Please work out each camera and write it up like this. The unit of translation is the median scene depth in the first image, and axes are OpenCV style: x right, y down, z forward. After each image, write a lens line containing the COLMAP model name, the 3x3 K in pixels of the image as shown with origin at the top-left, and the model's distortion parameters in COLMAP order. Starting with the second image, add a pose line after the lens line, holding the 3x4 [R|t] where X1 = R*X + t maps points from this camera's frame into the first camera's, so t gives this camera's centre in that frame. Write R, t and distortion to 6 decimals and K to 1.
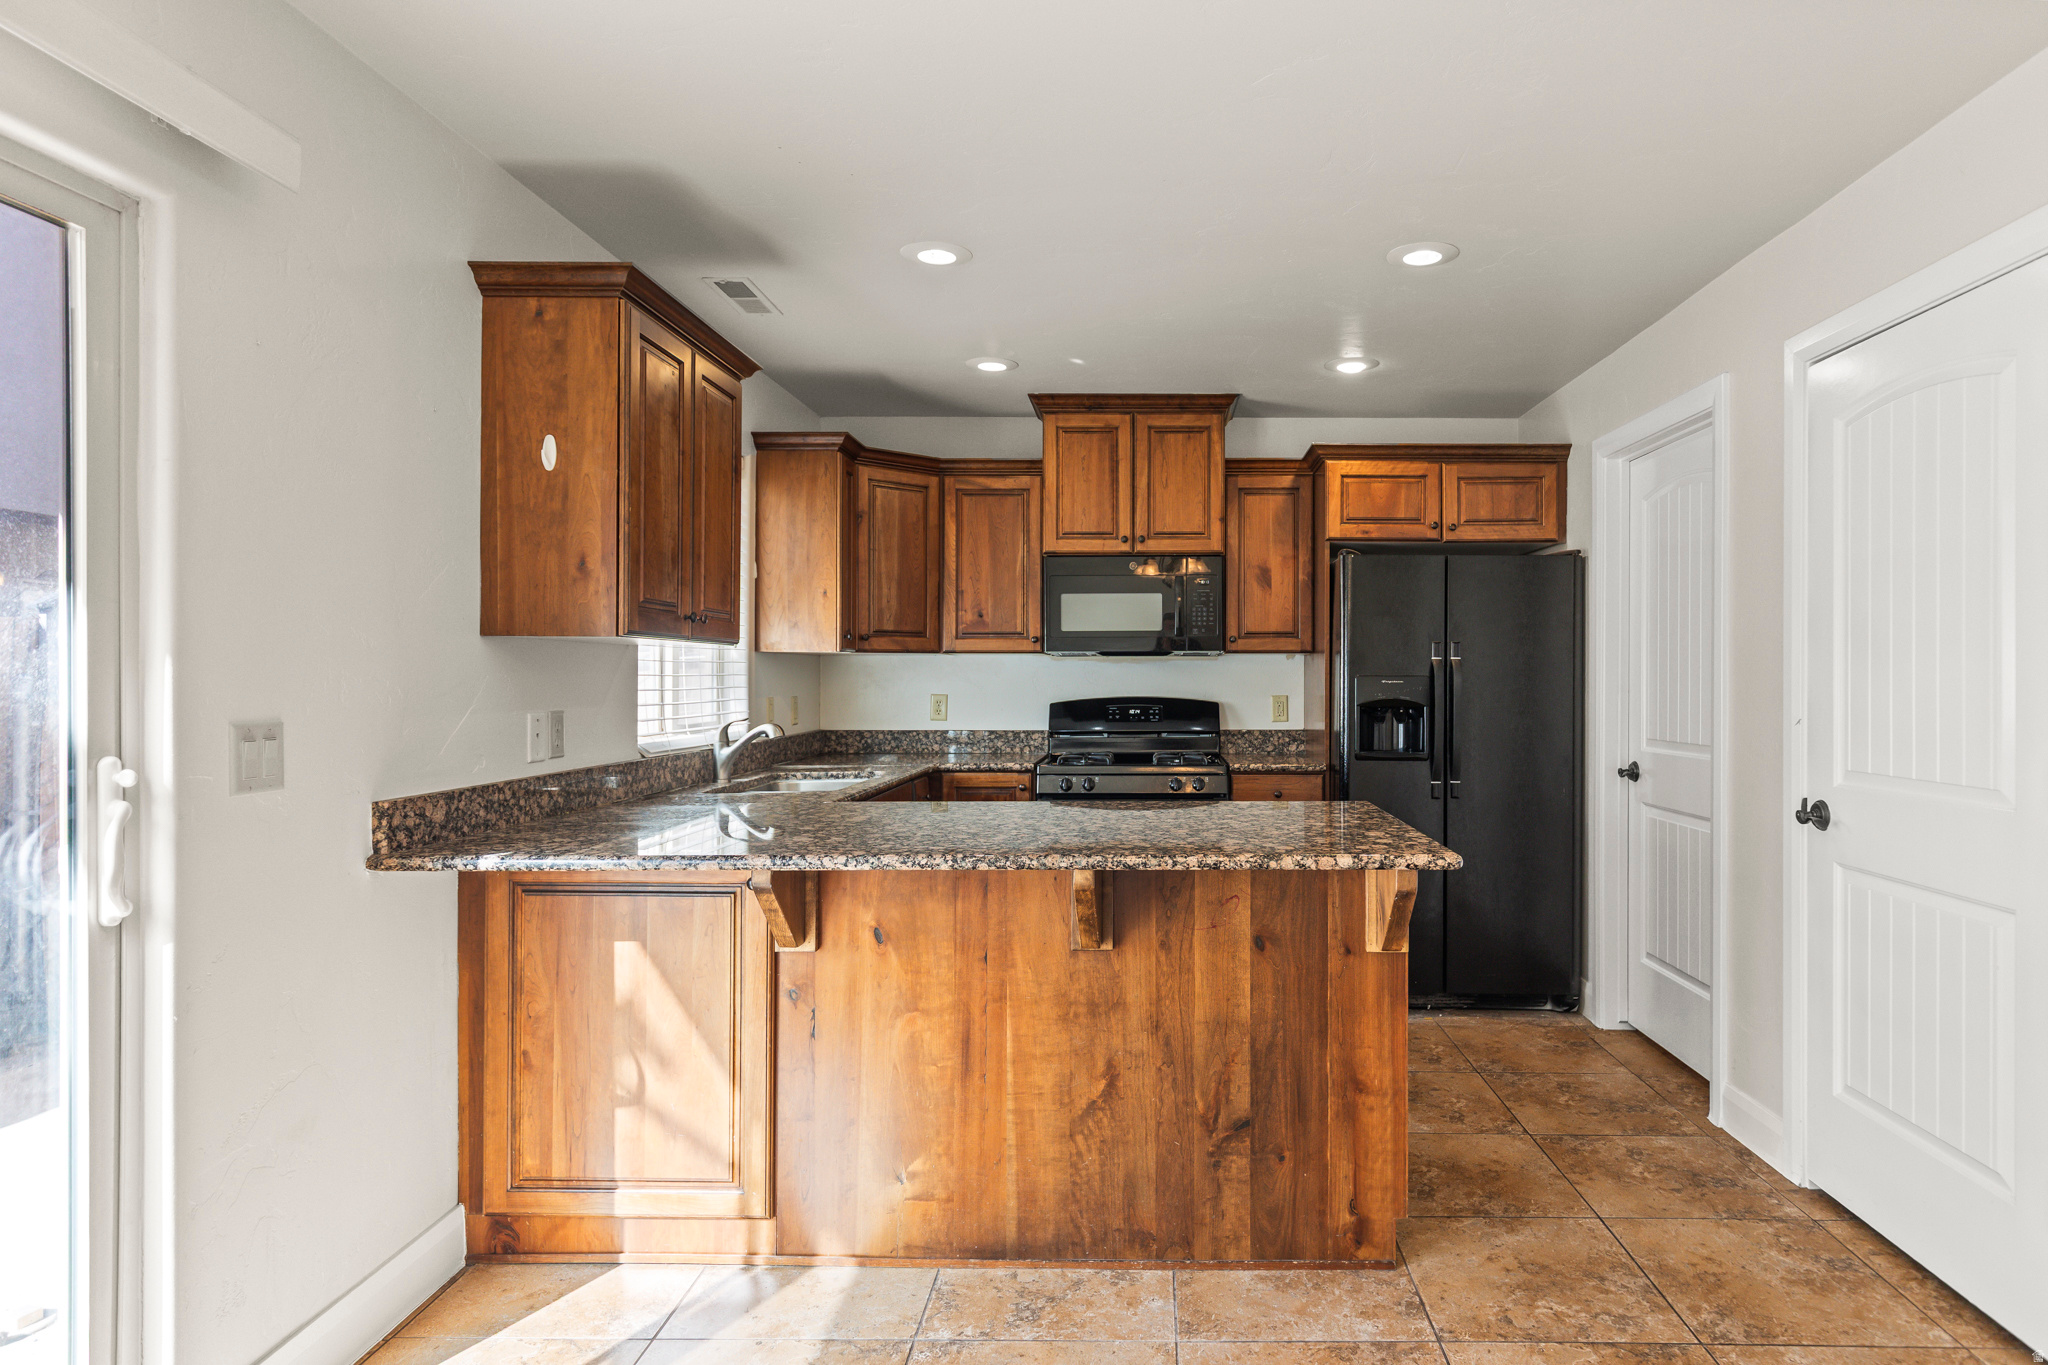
lens RADIAL K [[1208.1, 0, 1024.0], [0, 1208.1, 682.5], [0, 0, 1]] dist [-0.001994, 0.001579]
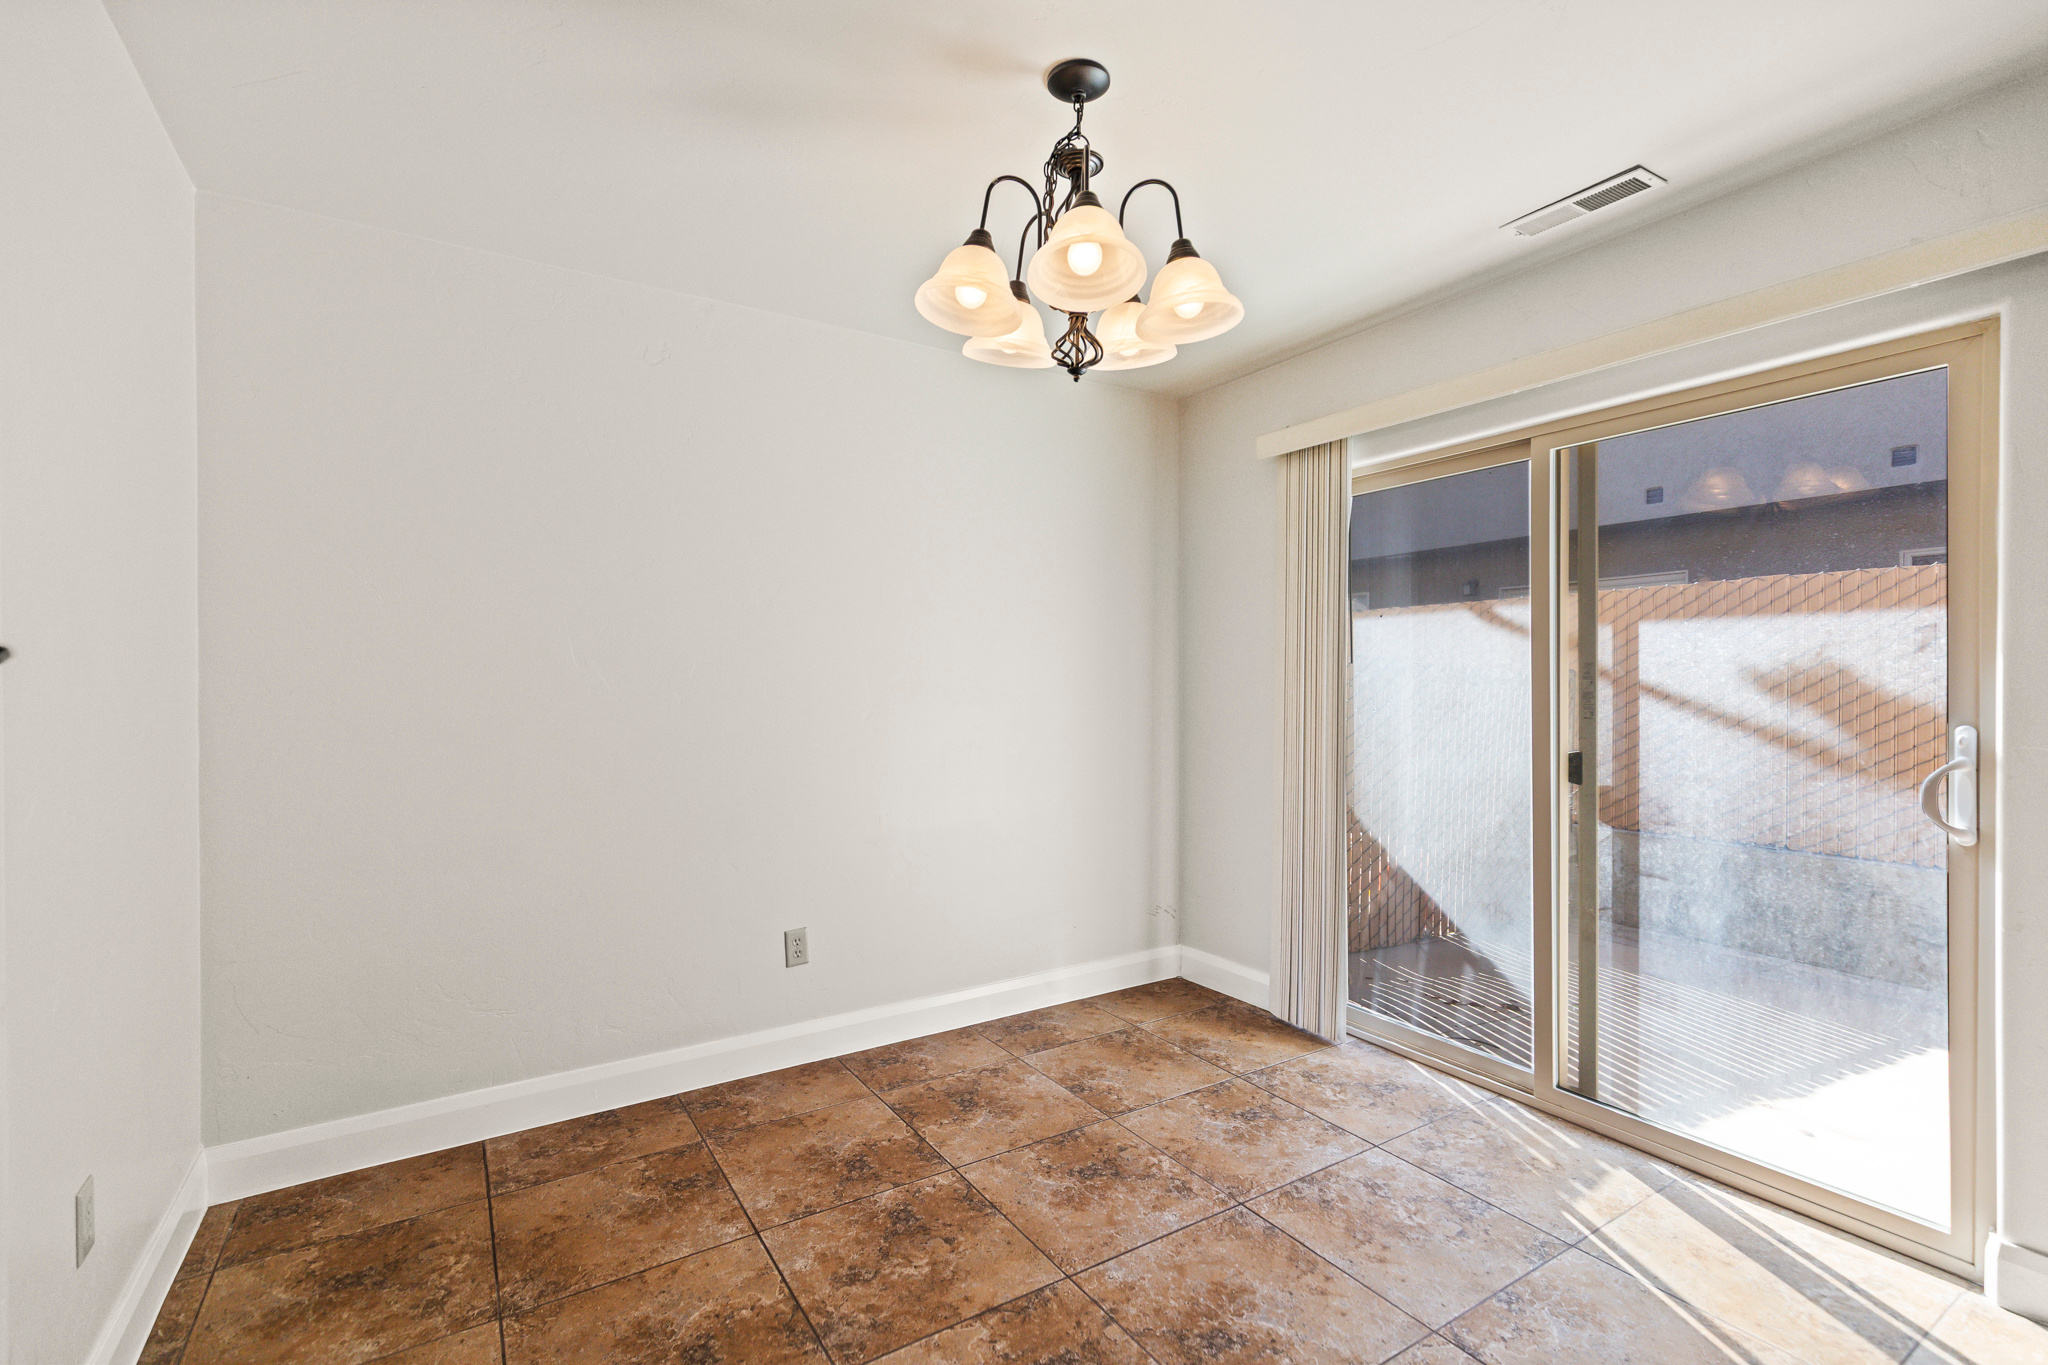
lens RADIAL K [[923.8, 0, 1024.9], [0, 923.8, 676.5], [0, 0, 1]] dist [0.004013, -0.000879]
pose [[-0.845912, -0.000570, -0.533323, 0.474643], [-0.002307, 0.999994, 0.002590, 0.003160], [0.533318, 0.003421, -0.845908, 0.828584]]
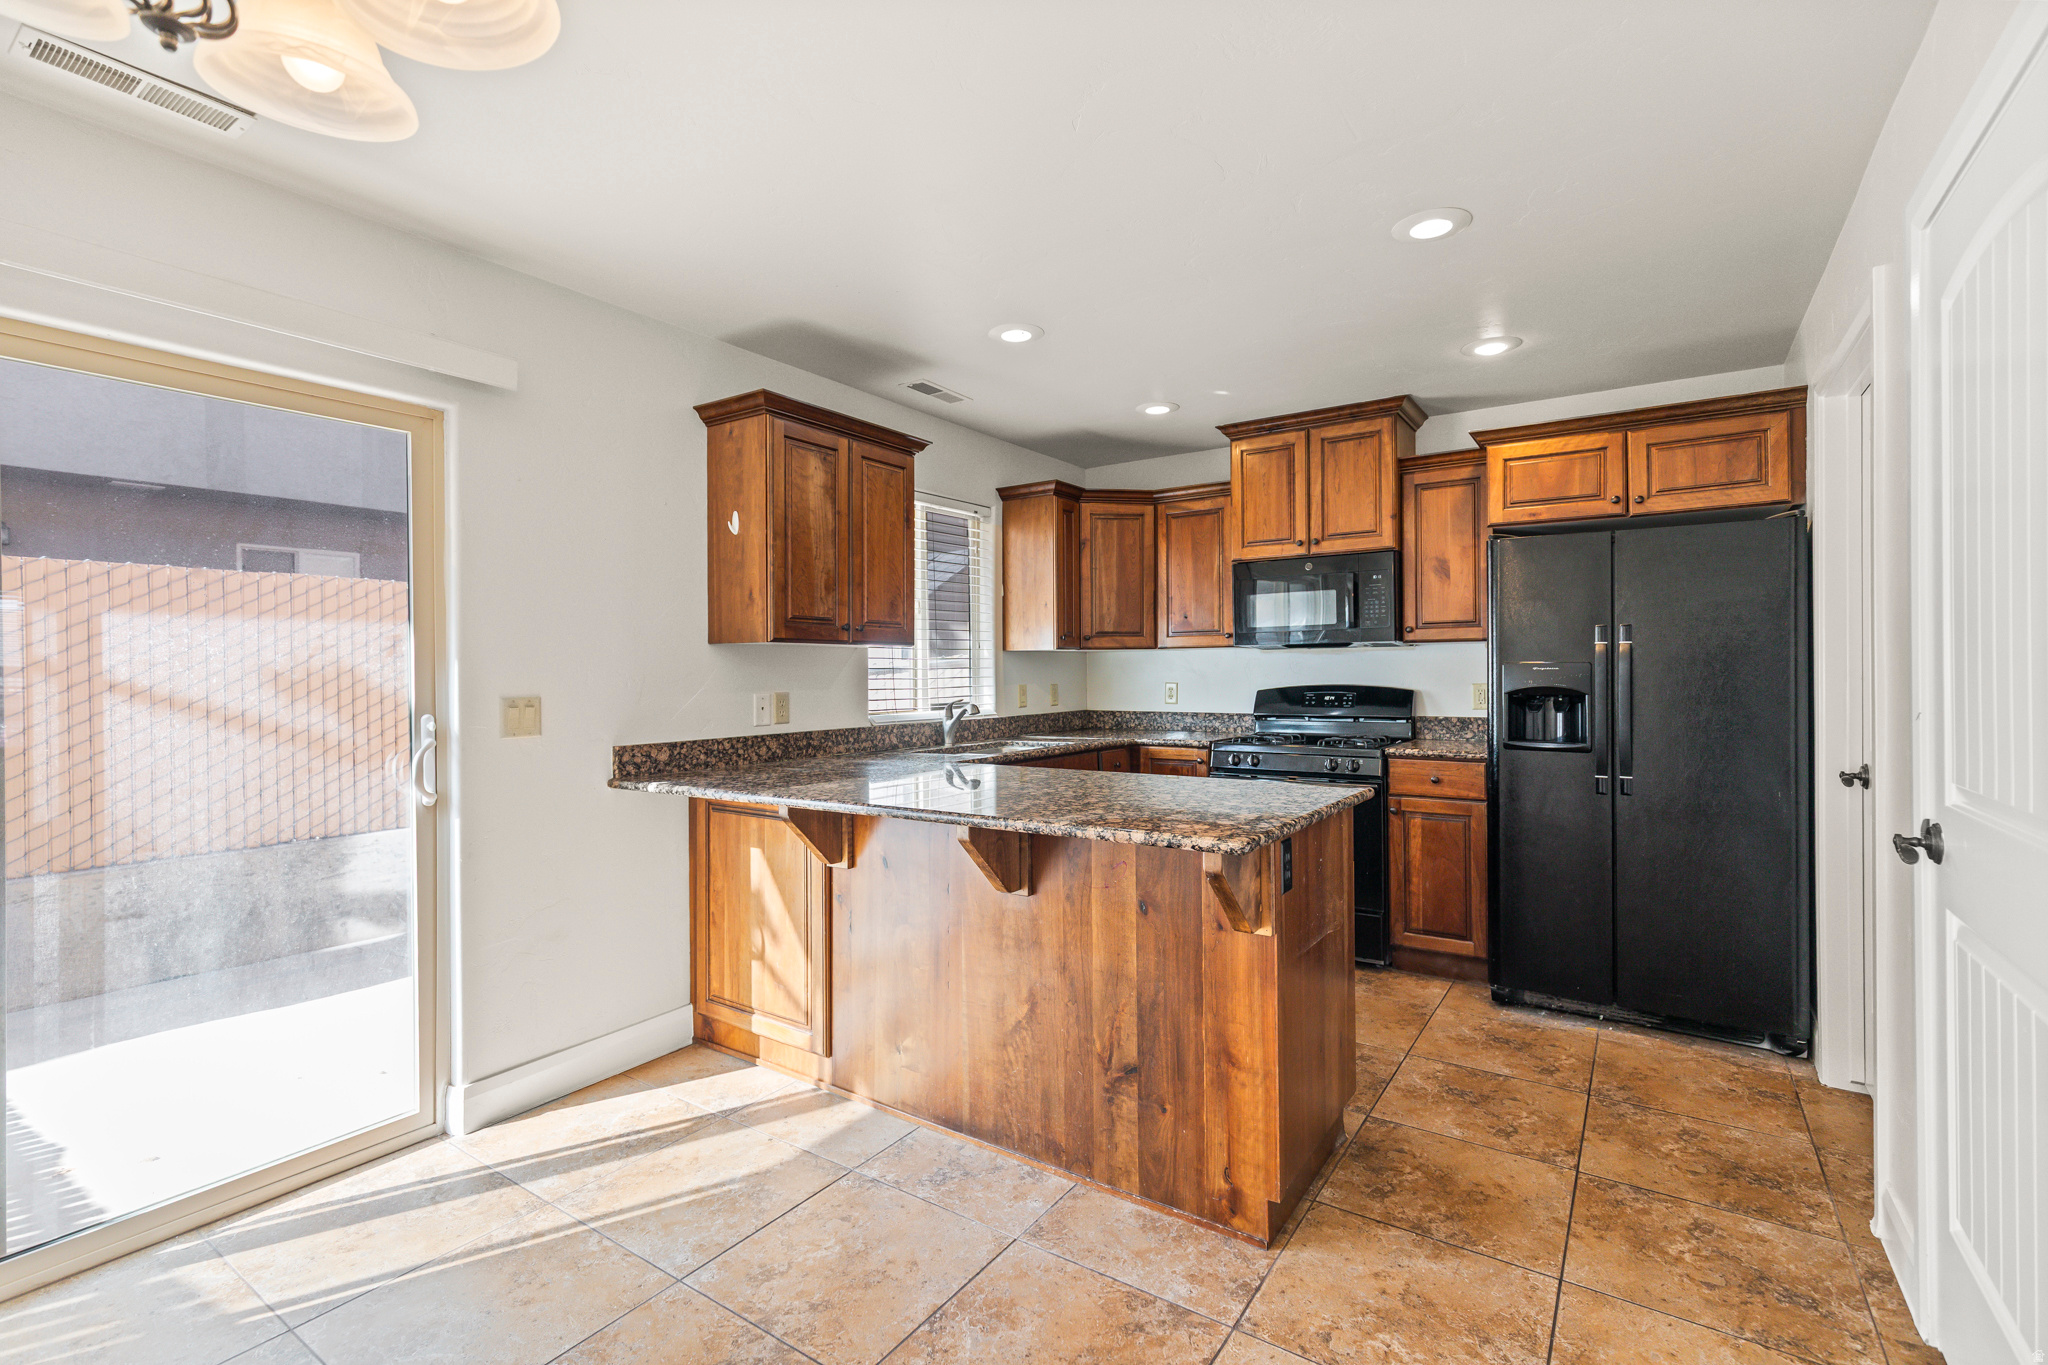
lens RADIAL K [[923.8, 0, 1024.9], [0, 923.8, 676.5], [0, 0, 1]] dist [0.004013, -0.000879]
pose [[0.825619, -0.004385, -0.564211, 0.502120], [0.004712, 0.999989, -0.000877, 0.005712], [0.564209, -0.001934, 0.825630, 0.215302]]
